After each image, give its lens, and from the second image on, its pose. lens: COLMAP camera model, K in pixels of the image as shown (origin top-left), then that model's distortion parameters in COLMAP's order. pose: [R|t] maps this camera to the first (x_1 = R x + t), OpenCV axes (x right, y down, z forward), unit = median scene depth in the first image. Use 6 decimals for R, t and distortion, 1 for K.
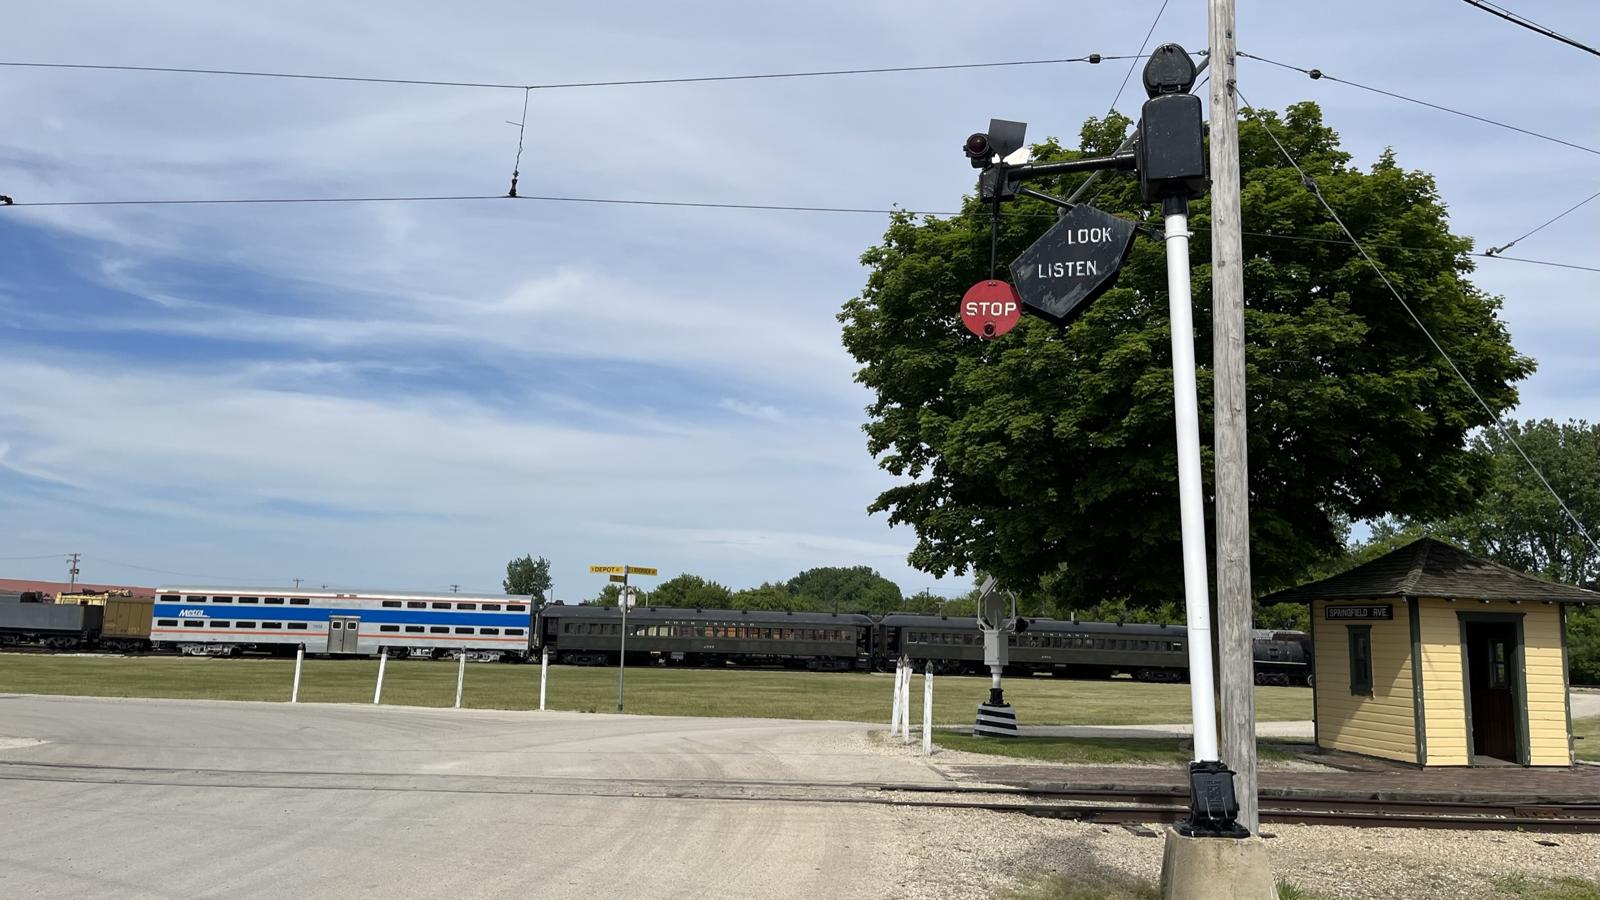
lens RADIAL K [[1207.4, 0, 813.3], [0, 1207.4, 445.3], [0, 0, 1]] dist [0.049309, -0.068648]
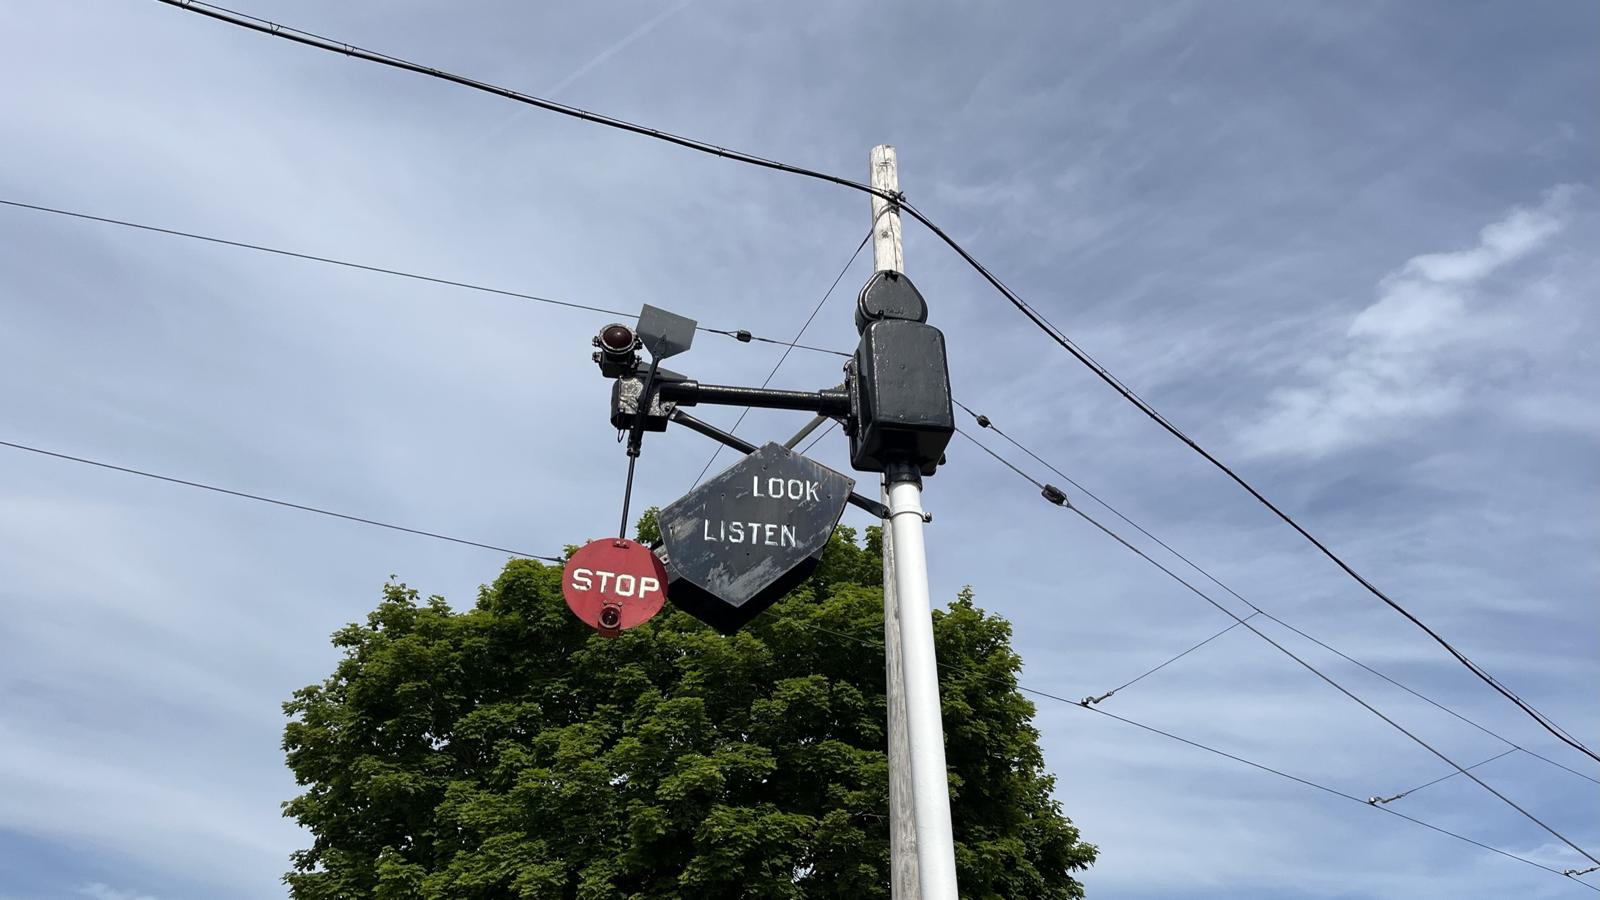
lens RADIAL K [[1207.4, 0, 813.3], [0, 1207.4, 445.3], [0, 0, 1]] dist [0.049309, -0.068648]
pose [[0.902737, 0.205642, 0.377858, -0.000433], [-0.039436, 0.914207, -0.403324, 0.032208], [-0.428381, 0.349194, 0.833399, 0.254496]]
